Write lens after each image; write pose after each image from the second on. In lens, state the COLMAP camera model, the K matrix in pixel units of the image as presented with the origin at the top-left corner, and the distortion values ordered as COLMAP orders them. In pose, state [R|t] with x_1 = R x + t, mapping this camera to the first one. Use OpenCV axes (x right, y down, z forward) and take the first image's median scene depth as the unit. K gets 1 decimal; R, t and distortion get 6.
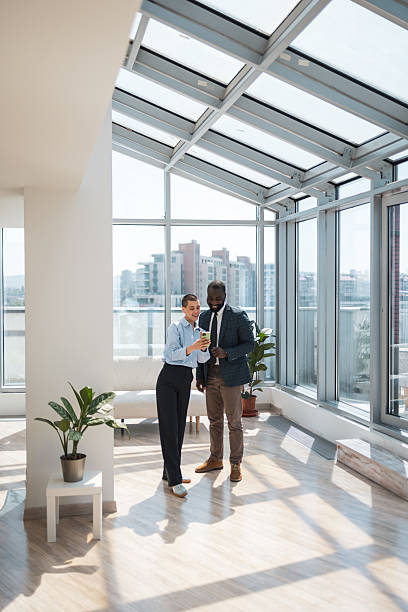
lens RADIAL K [[603.3, 0, 202.2], [0, 603.3, 309.0], [0, 0, 1]] dist [0.001495, 0.000000]
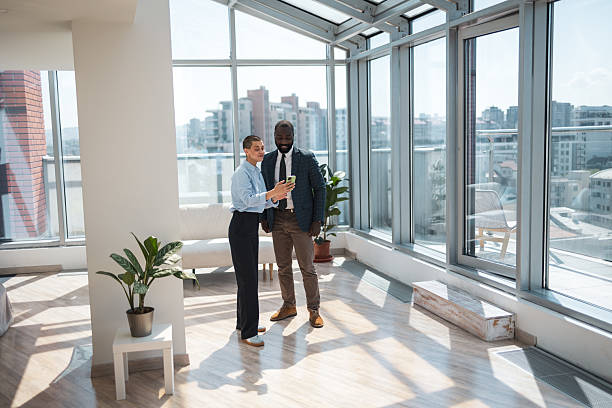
lens RADIAL K [[603.3, 0, 307.3], [0, 603.3, 205.9], [0, 0, 1]] dist [0.001495, 0.000000]
pose [[0.998103, -0.028719, 0.054456, 0.000524], [0.024123, 0.996237, 0.083246, 0.004801], [-0.056642, -0.081775, 0.995040, 0.031103]]
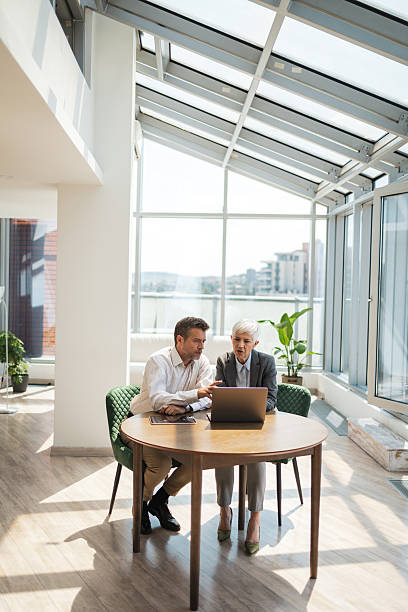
lens RADIAL K [[603.3, 0, 206.3], [0, 603.3, 309.9], [0, 0, 1]] dist [0.001495, 0.000000]
pose [[0.980041, 0.033614, -0.195931, 0.135050], [-0.032905, 0.999435, 0.006874, 0.020095], [0.196051, -0.000290, 0.980594, -0.074382]]
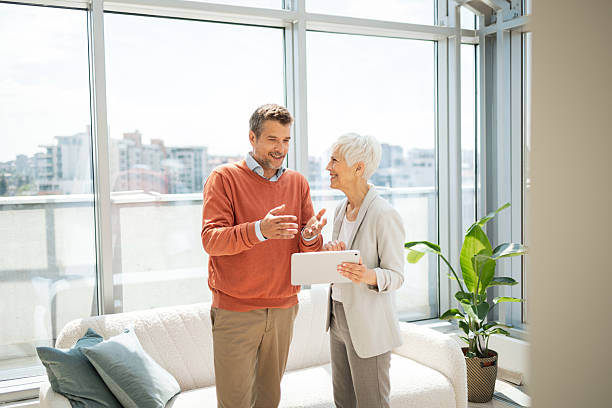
lens RADIAL K [[603.3, 0, 311.3], [0, 603.3, 201.5], [0, 0, 1]] dist [0.001495, 0.000000]
pose [[0.948272, -0.029577, 0.316079, -0.217592], [0.024941, 0.999514, 0.018703, -0.003242], [-0.316478, -0.009852, 0.948549, 0.555682]]
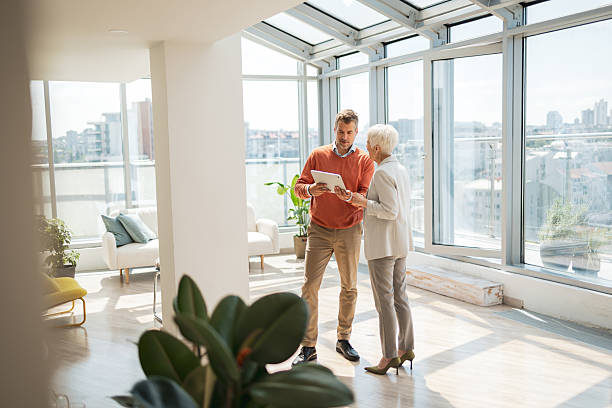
lens RADIAL K [[603.3, 0, 305.8], [0, 603.3, 205.0], [0, 0, 1]] dist [0.001495, 0.000000]
pose [[0.970135, -0.044424, 0.238462, -0.176050], [0.029650, 0.997432, 0.065193, 0.013039], [-0.240745, -0.056176, 0.968961, -0.053895]]
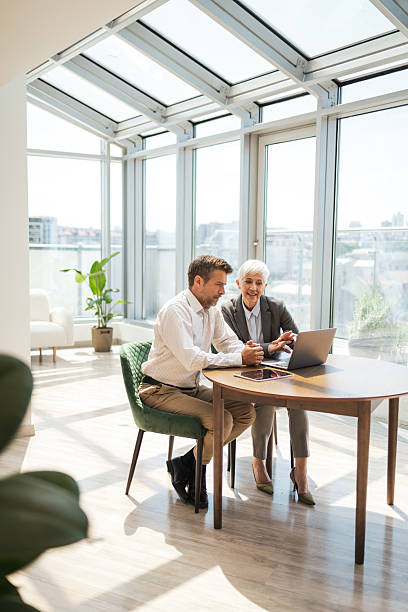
lens RADIAL K [[603.3, 0, 204.5], [0, 603.3, 309.4], [0, 0, 1]] dist [0.001495, 0.000000]
pose [[0.925183, -0.023296, 0.378806, -0.145855], [-0.004679, 0.997338, 0.072762, 0.035032], [-0.379493, -0.069091, 0.922611, 0.006344]]
